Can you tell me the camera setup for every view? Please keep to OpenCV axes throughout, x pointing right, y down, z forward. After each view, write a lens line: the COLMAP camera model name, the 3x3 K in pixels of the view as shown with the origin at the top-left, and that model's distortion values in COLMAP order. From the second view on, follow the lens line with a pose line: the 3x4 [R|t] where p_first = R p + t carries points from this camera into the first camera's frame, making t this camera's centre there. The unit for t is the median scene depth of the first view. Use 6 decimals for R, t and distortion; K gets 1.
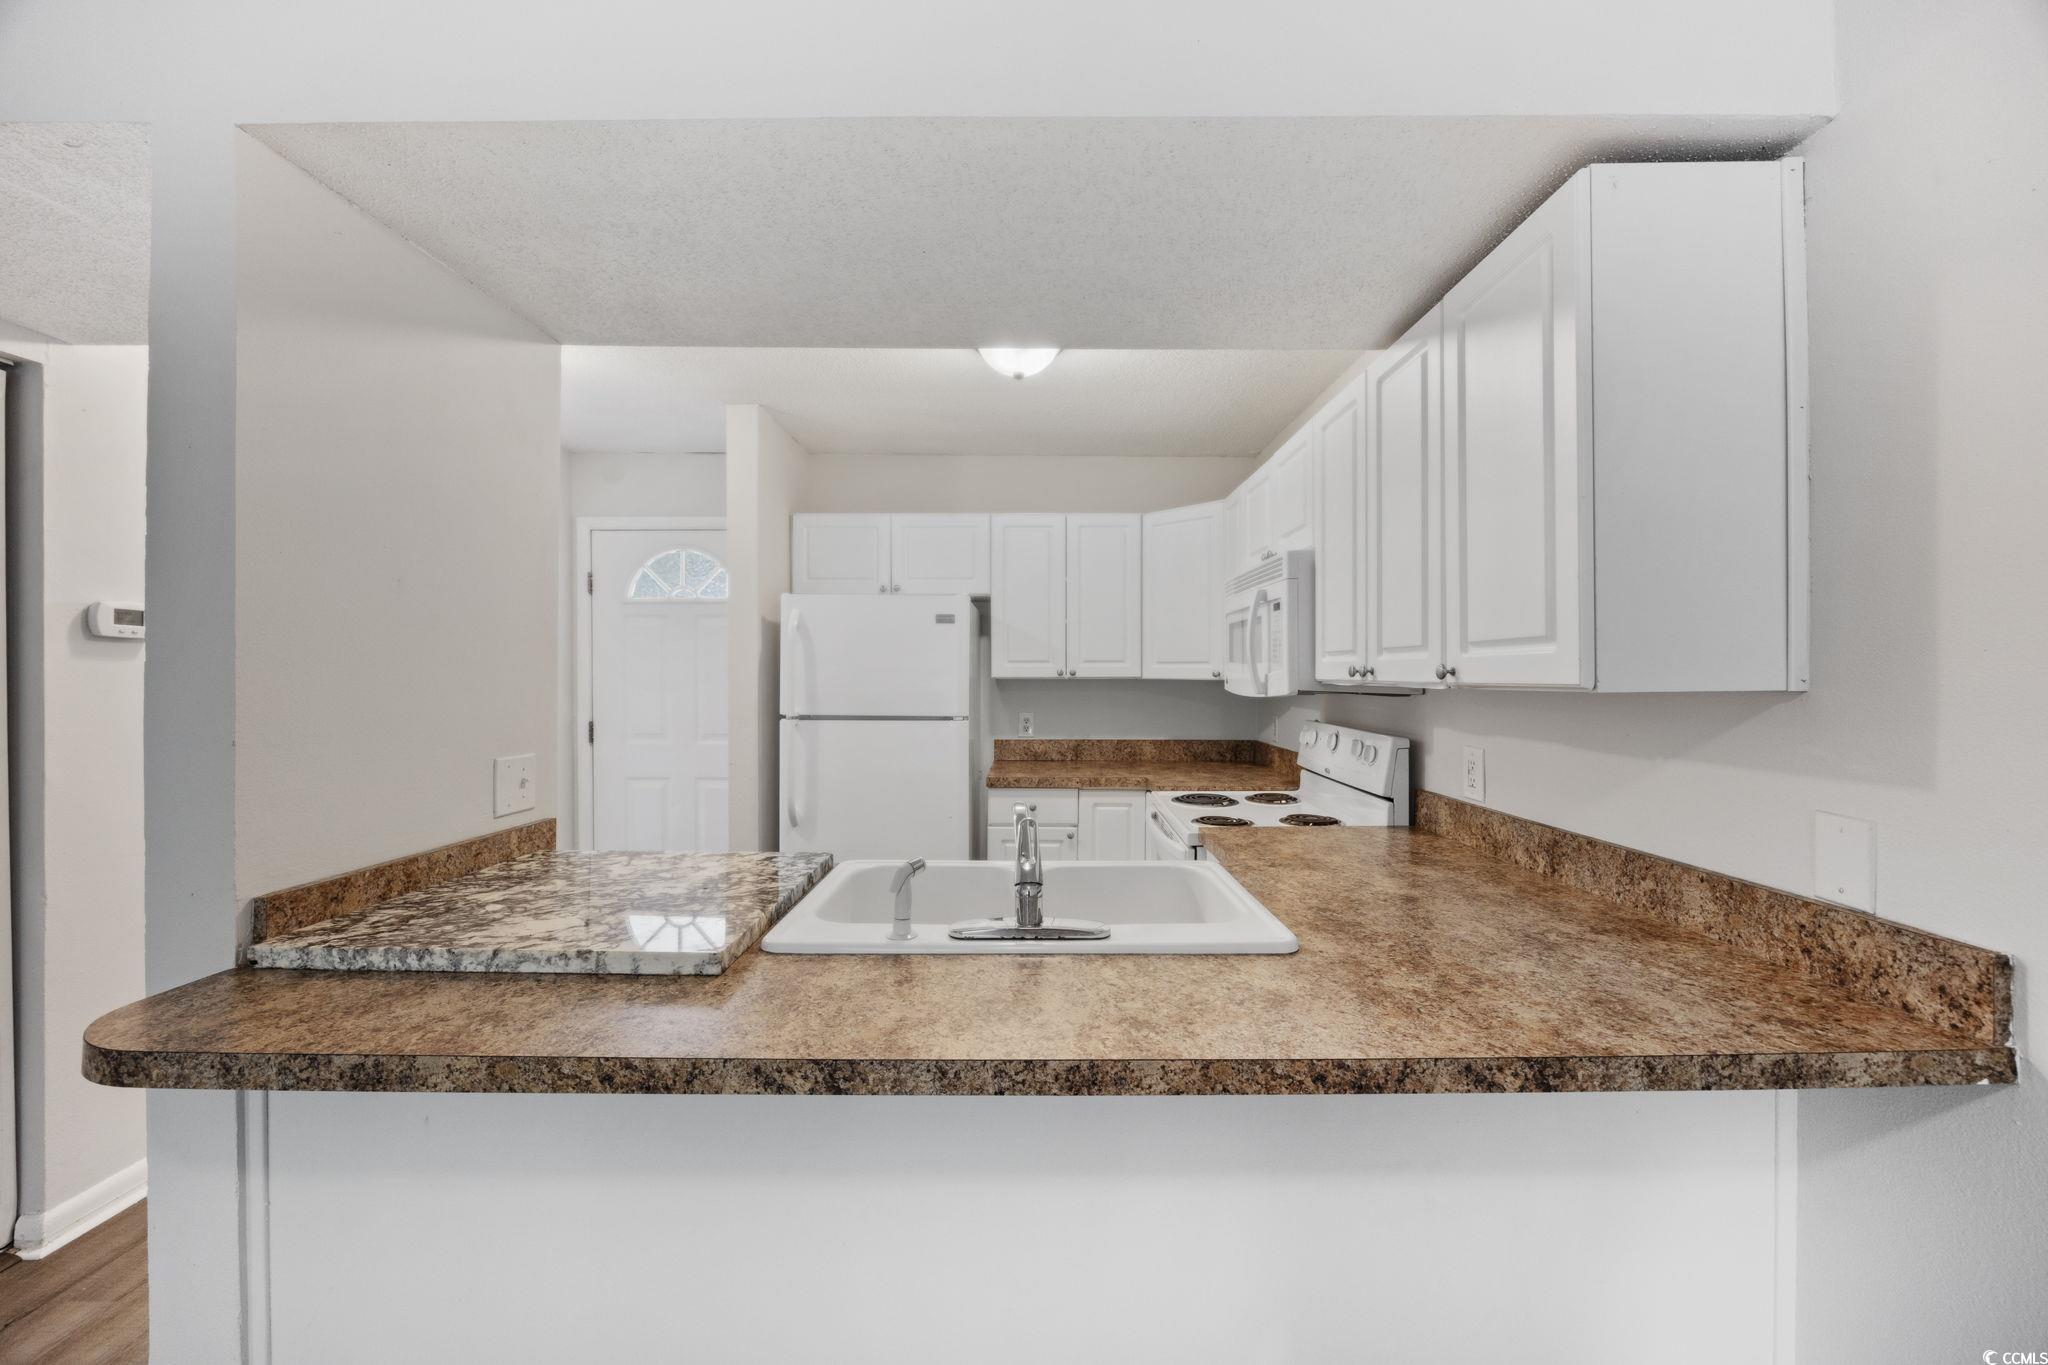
lens RADIAL K [[781.8, 0, 1030.2], [0, 781.8, 671.0], [0, 0, 1]] dist [-0.005845, 0.000996]
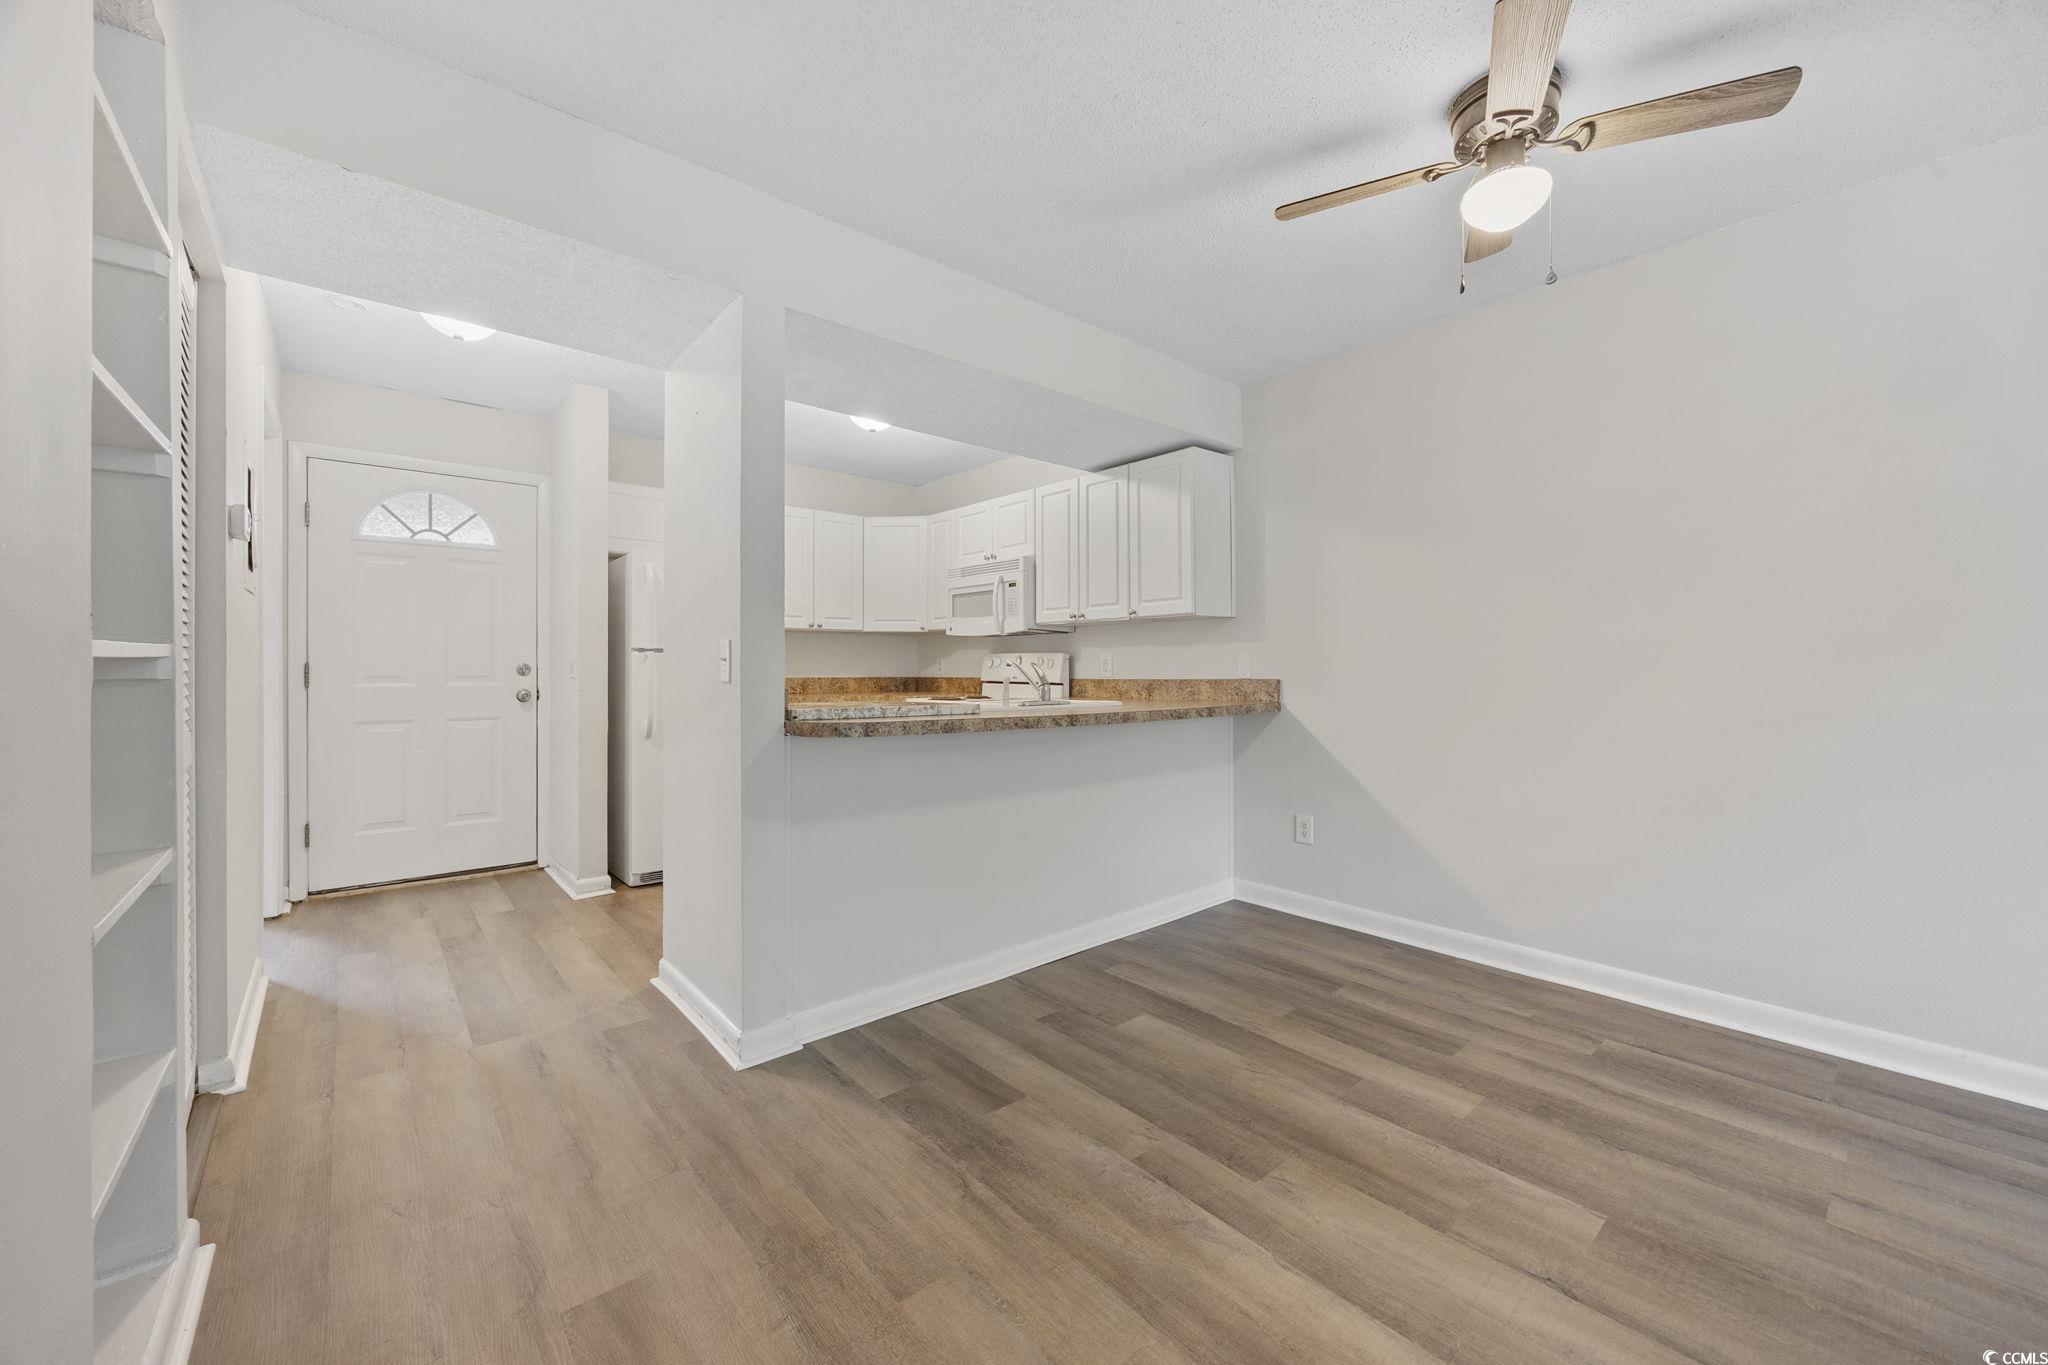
lens RADIAL K [[781.8, 0, 1028.2], [0, 781.8, 662.6], [0, 0, 1]] dist [-0.005845, 0.000996]
pose [[0.757162, 0.000557, 0.653227, -1.055316], [0.000424, 0.999999, -0.001345, 0.128095], [-0.653228, 0.001295, 0.757161, -0.539218]]
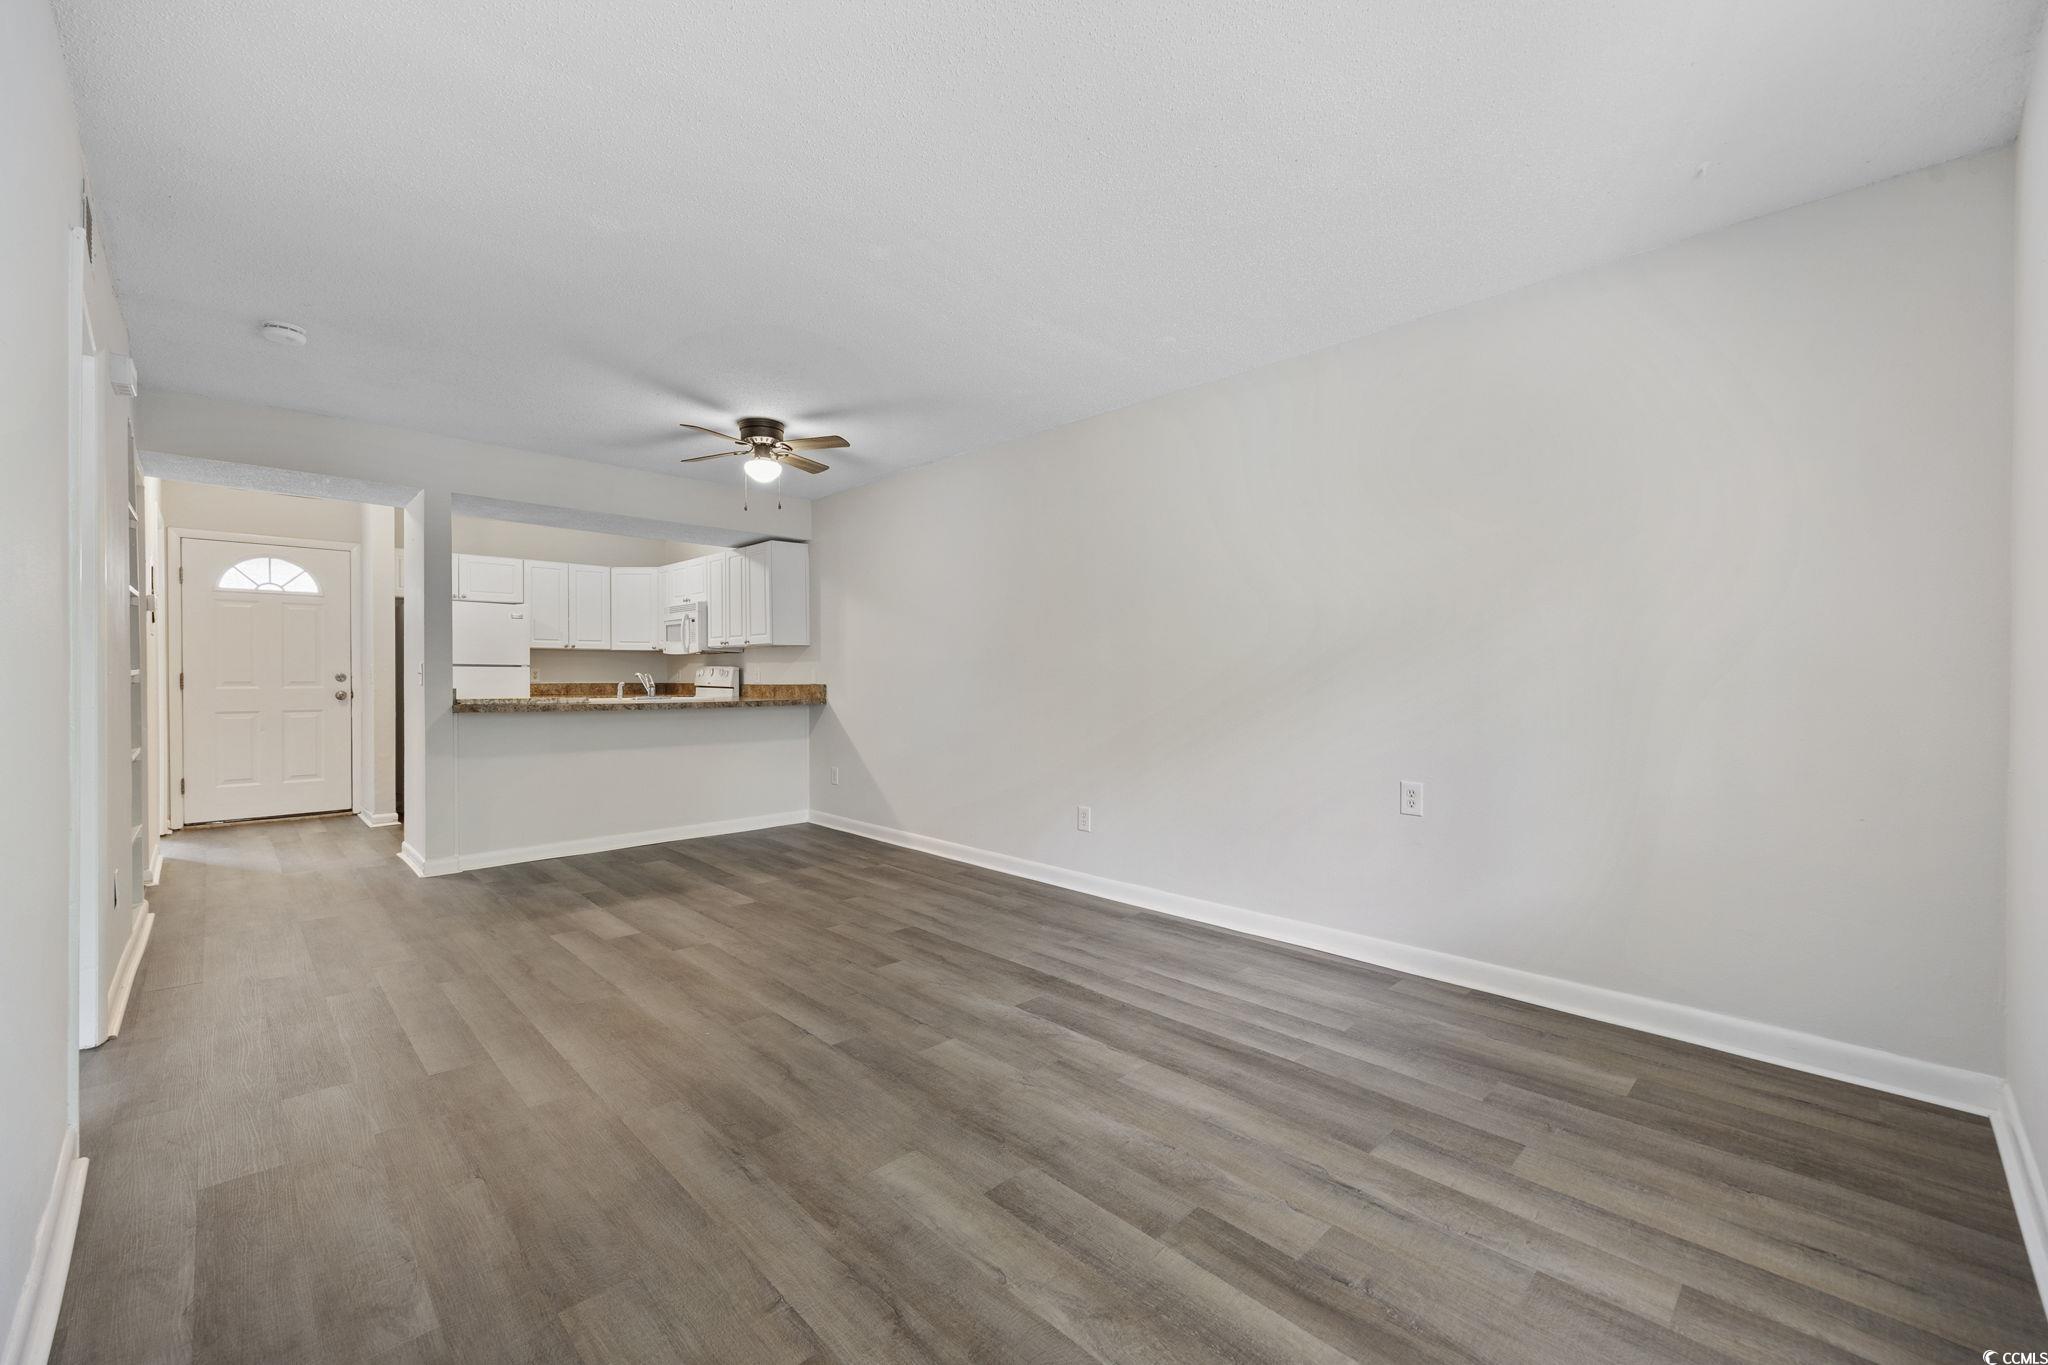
lens RADIAL K [[781.8, 0, 1024.5], [0, 781.8, 681.5], [0, 0, 1]] dist [-0.005845, 0.000996]
pose [[0.698549, -0.008986, 0.715506, -1.027156], [-0.003025, 0.999875, 0.015511, 0.105224], [-0.715556, -0.013000, 0.698434, -2.162201]]
